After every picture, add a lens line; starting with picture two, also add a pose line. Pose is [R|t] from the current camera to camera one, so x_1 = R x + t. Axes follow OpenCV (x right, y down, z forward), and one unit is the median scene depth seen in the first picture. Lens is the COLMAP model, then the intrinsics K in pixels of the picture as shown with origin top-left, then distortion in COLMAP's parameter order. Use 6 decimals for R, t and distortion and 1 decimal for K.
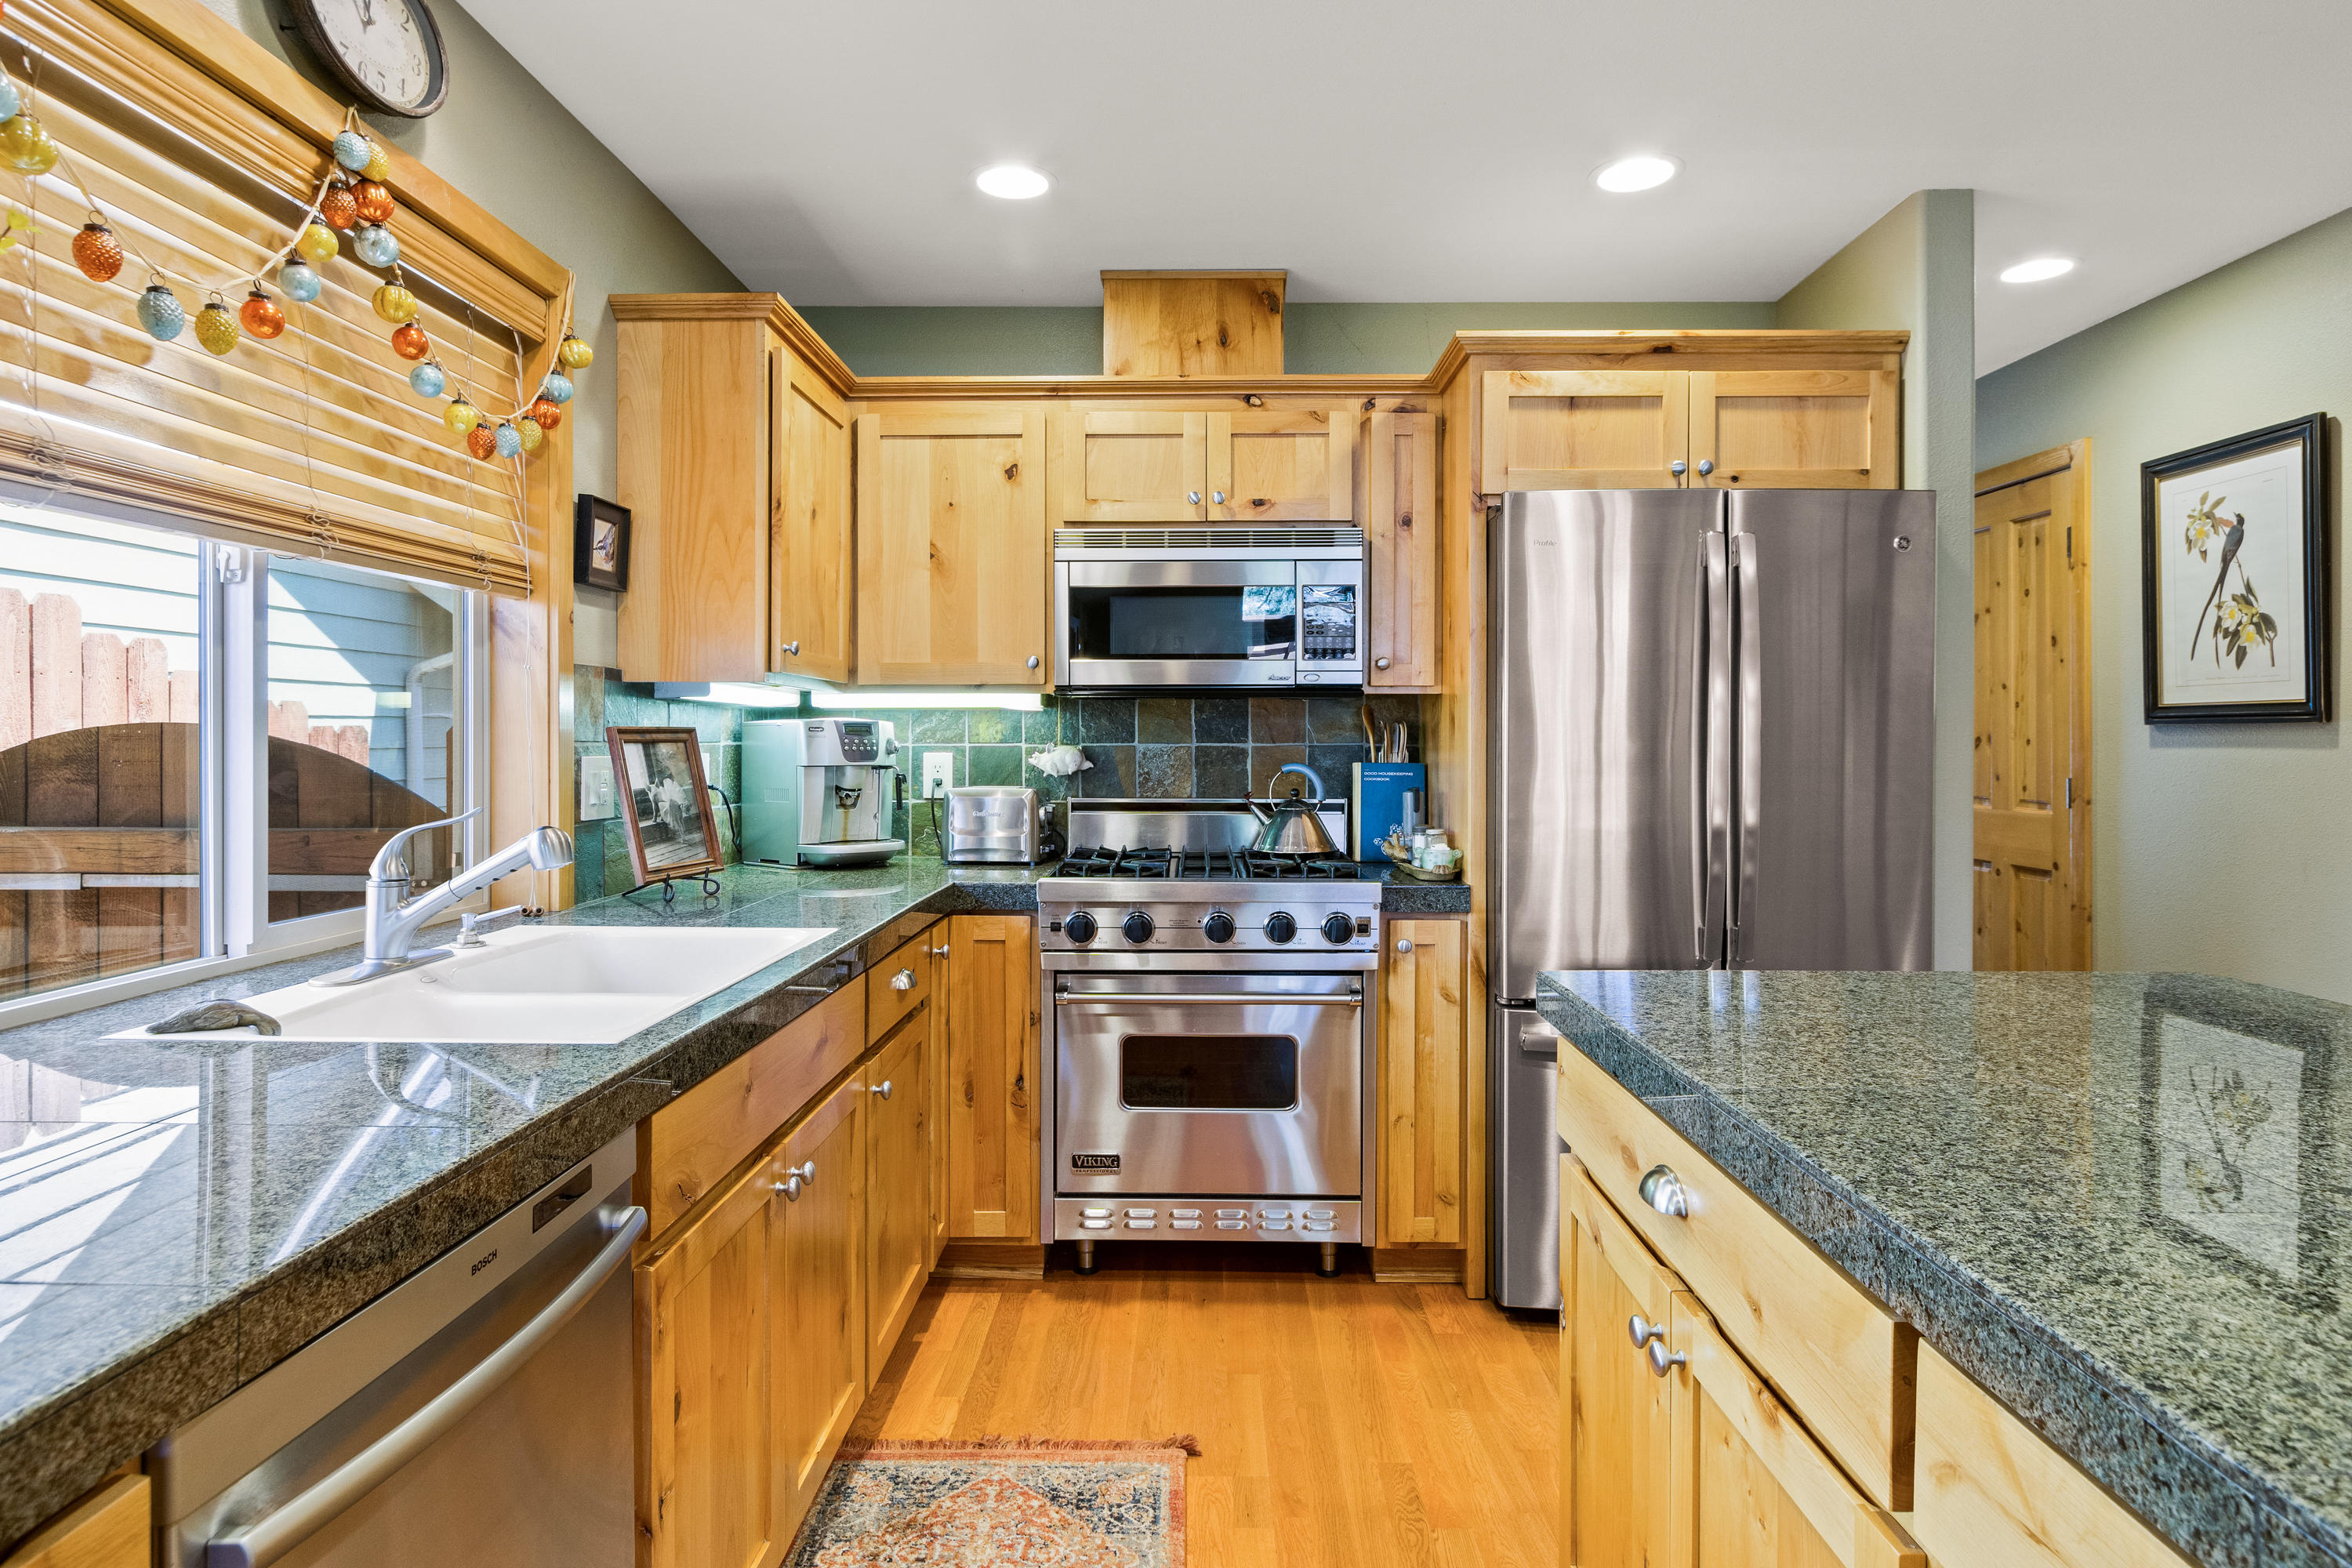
lens RADIAL K [[1290.4, 0, 1179.8], [0, 1290.4, 744.3], [0, 0, 1]] dist [0.001418, 0.000066]
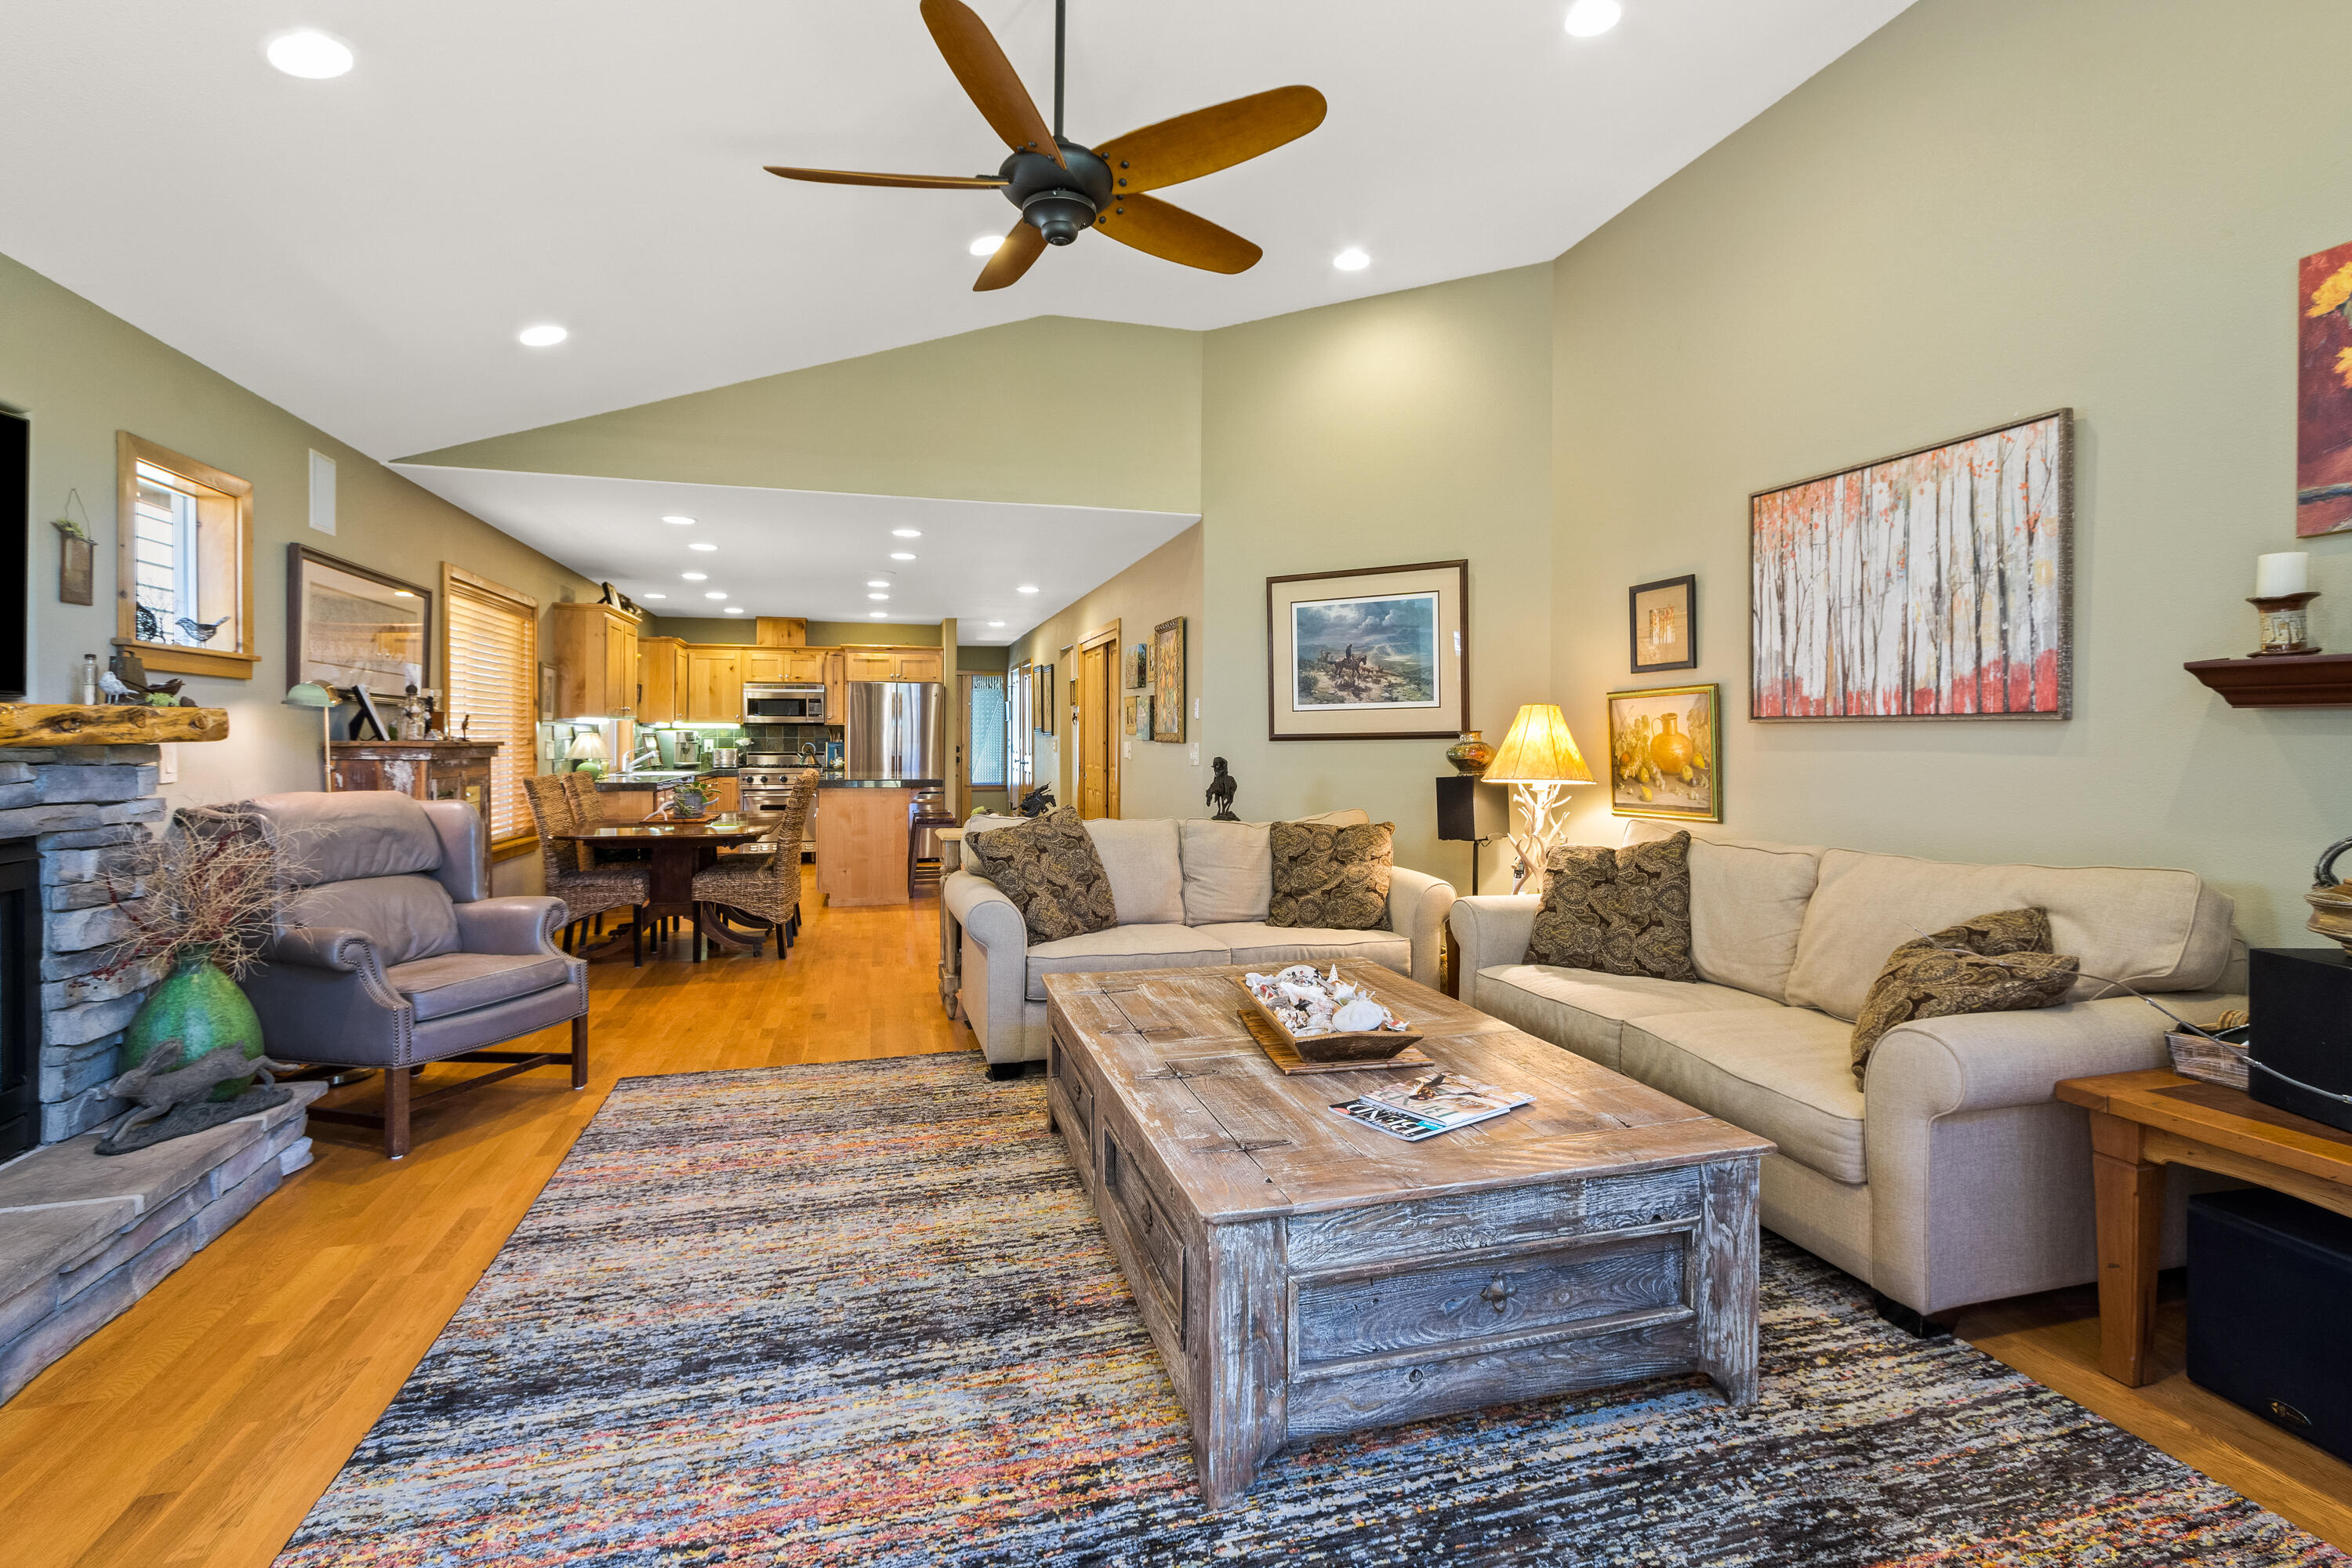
lens RADIAL K [[1081.3, 0, 1190.0], [0, 1081.3, 739.7], [0, 0, 1]] dist [-0.001800, 0.000372]
pose [[0.955264, -0.000668, 0.295753, 0.234575], [0.001026, 0.999999, -0.001055, 0.012912], [-0.295752, 0.001311, 0.955264, -2.616493]]
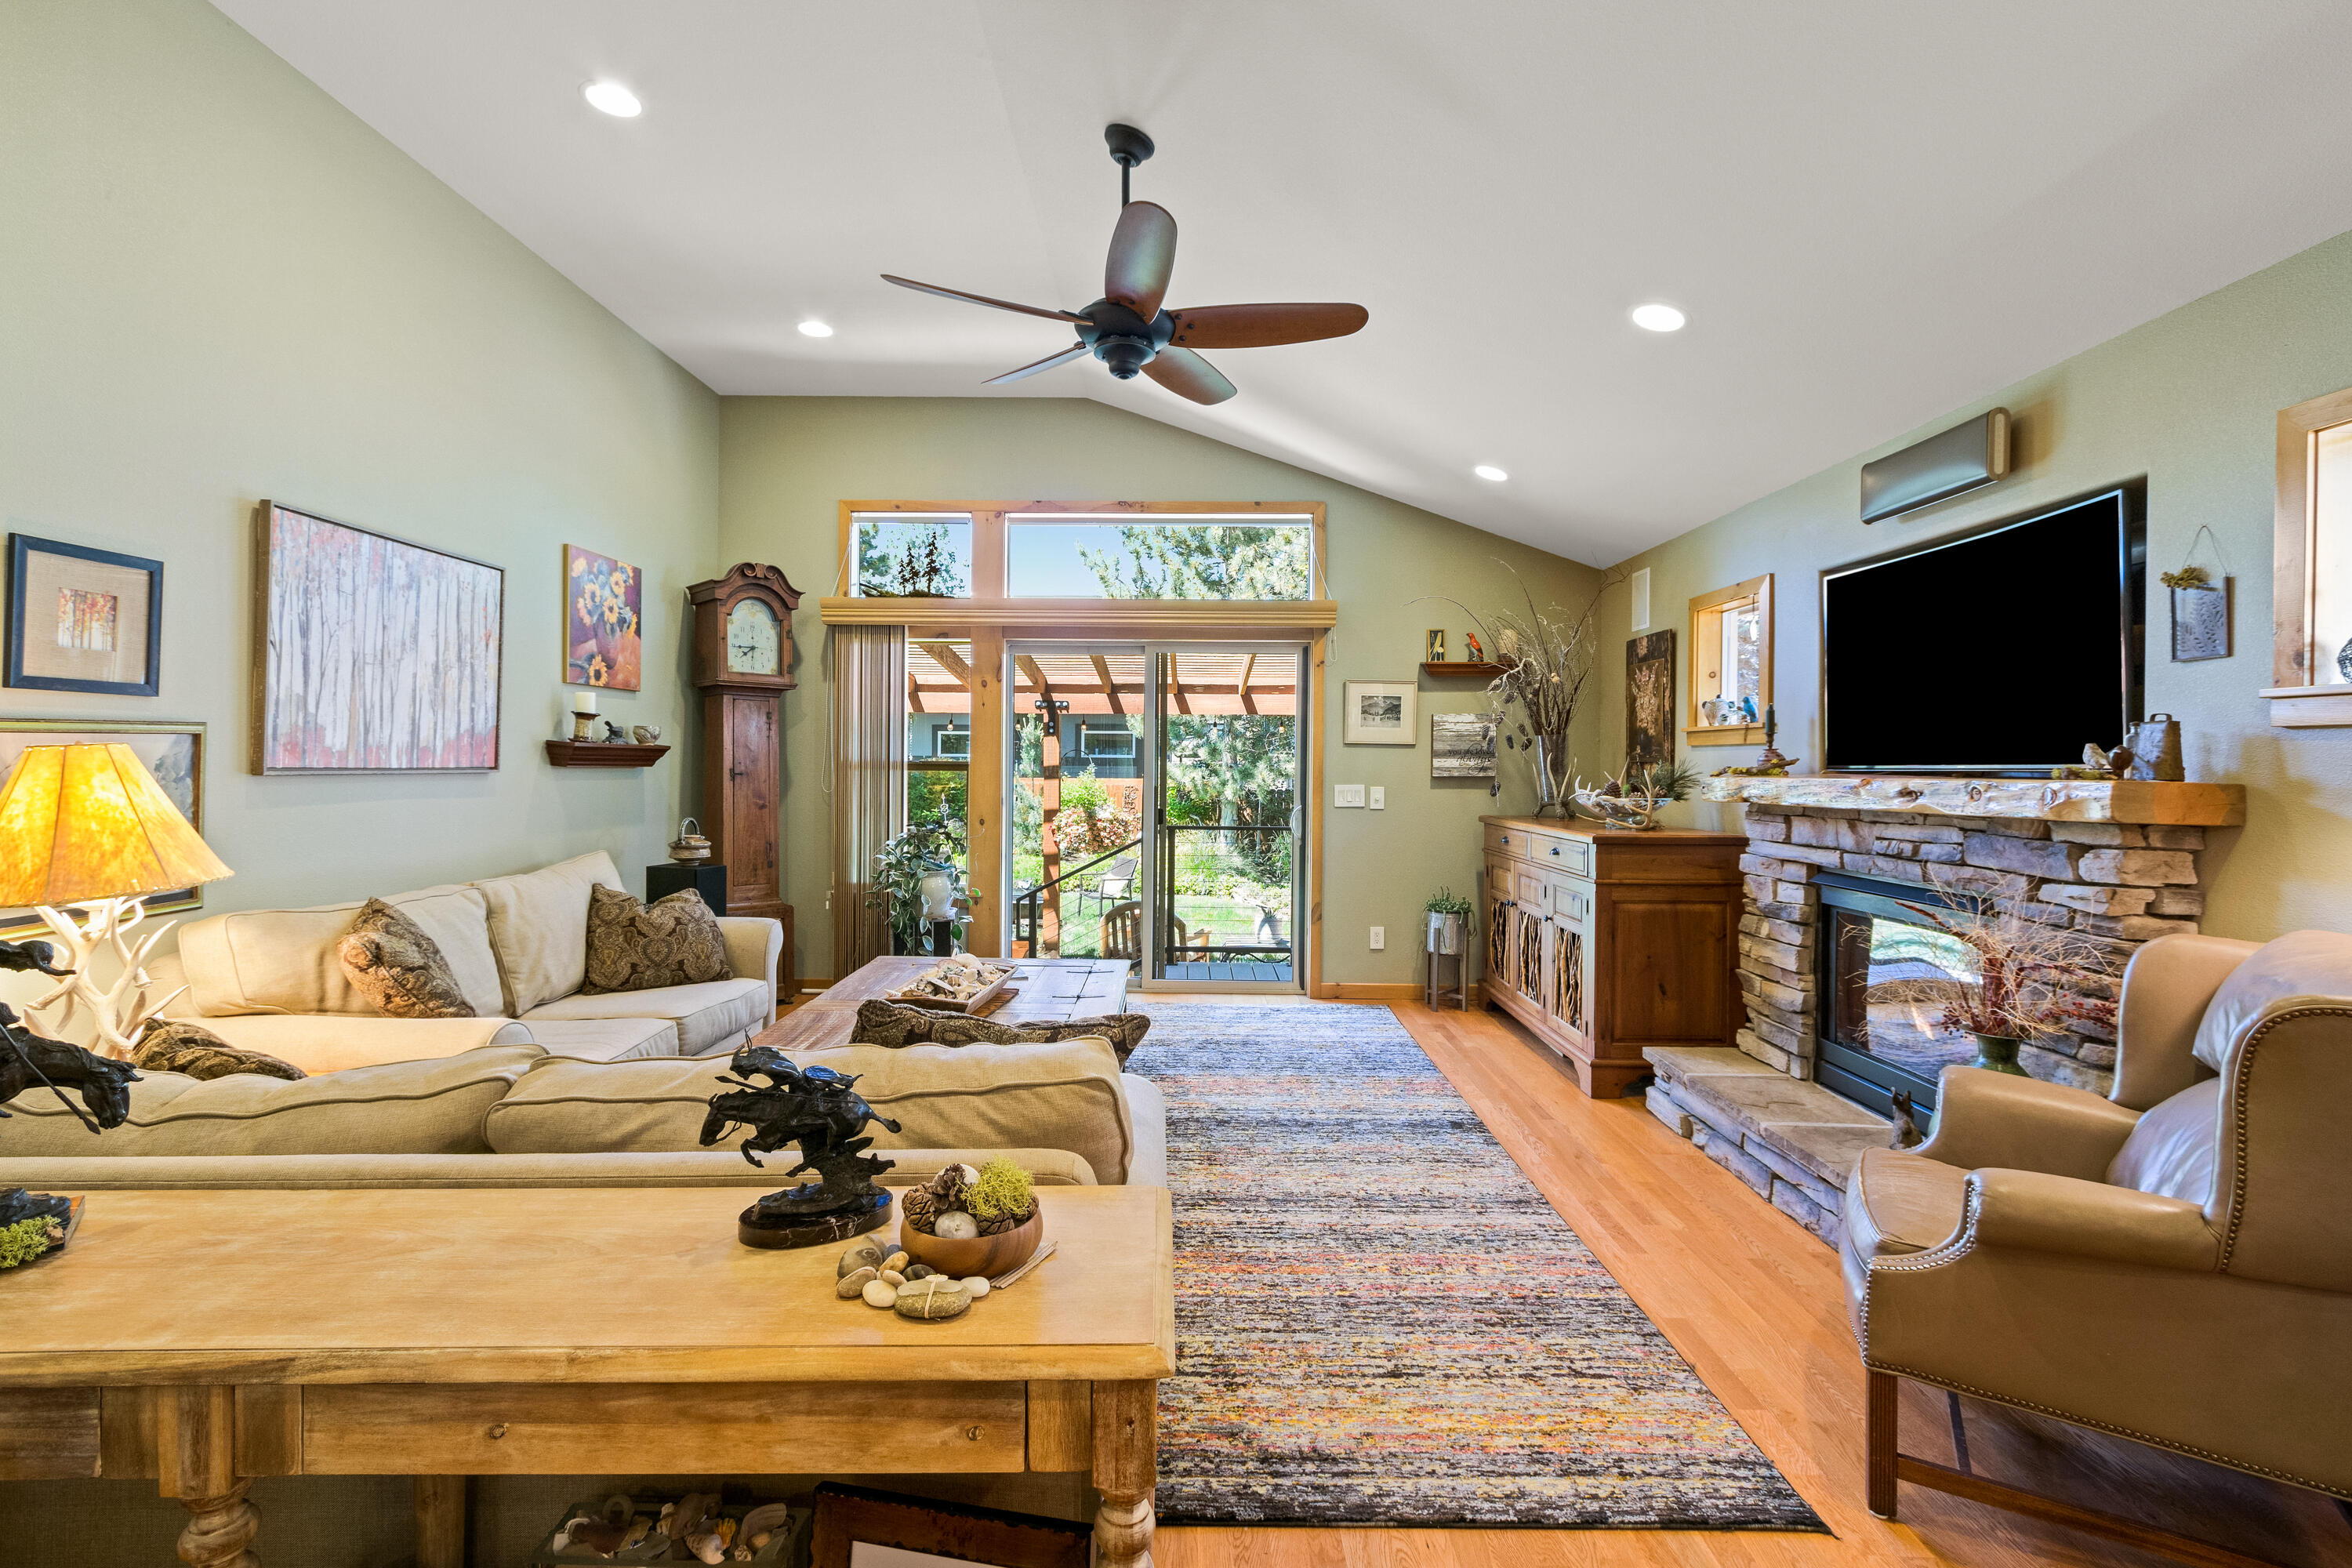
lens RADIAL K [[1049.5, 0, 1177.2], [0, 1049.5, 757.0], [0, 0, 1]] dist [-0.000898, 0.000306]
pose [[-0.999929, -0.007931, -0.008926, 0.349021], [-0.007929, 0.999969, -0.000215, -0.029020], [0.008927, -0.000144, -0.999960, -0.684640]]
